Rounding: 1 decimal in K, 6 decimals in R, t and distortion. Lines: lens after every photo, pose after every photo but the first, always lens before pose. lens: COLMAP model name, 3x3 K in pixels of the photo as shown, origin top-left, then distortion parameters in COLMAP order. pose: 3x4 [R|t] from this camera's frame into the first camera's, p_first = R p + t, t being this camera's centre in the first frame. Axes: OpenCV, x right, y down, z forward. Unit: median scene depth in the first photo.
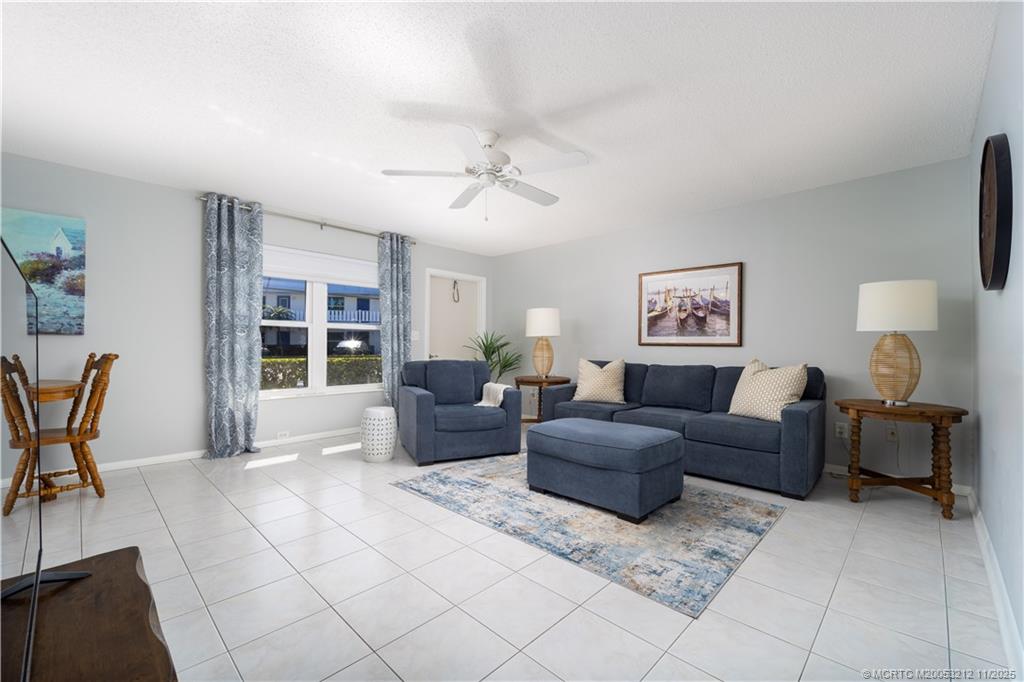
lens RADIAL K [[422.7, 0, 513.2], [0, 422.7, 344.9], [0, 0, 1]] dist [-0.001260, -0.000085]
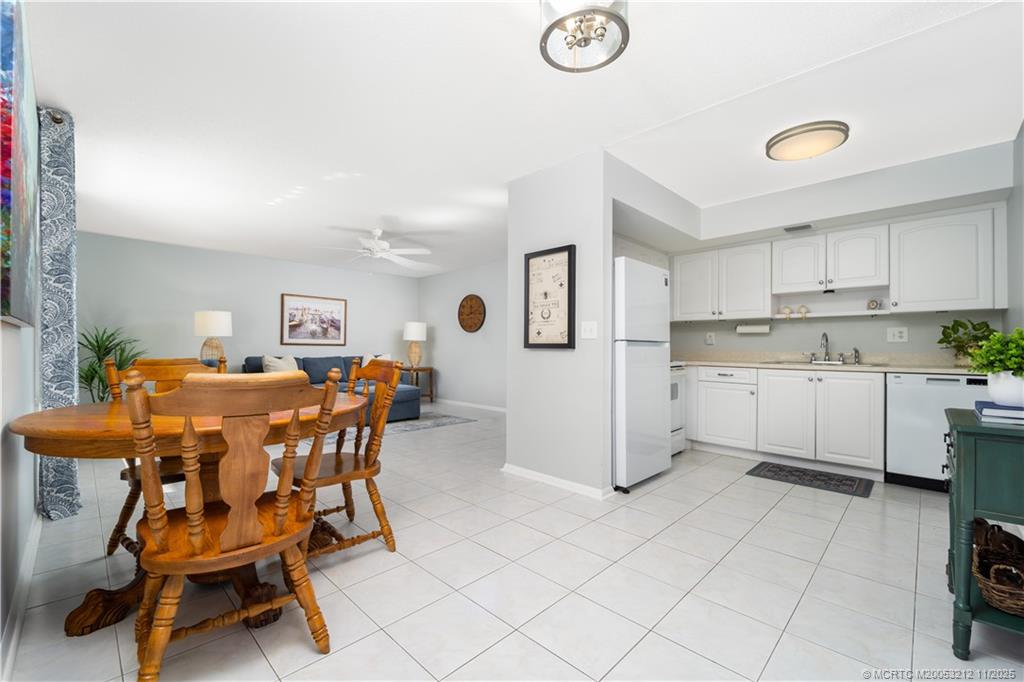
lens RADIAL K [[422.7, 0, 513.0], [0, 422.7, 348.6], [0, 0, 1]] dist [-0.001260, -0.000085]
pose [[0.006623, 0.006324, 0.999958, -1.200827], [0.000128, 0.999980, -0.006325, 0.025643], [-0.999978, 0.000170, 0.006622, 0.249019]]
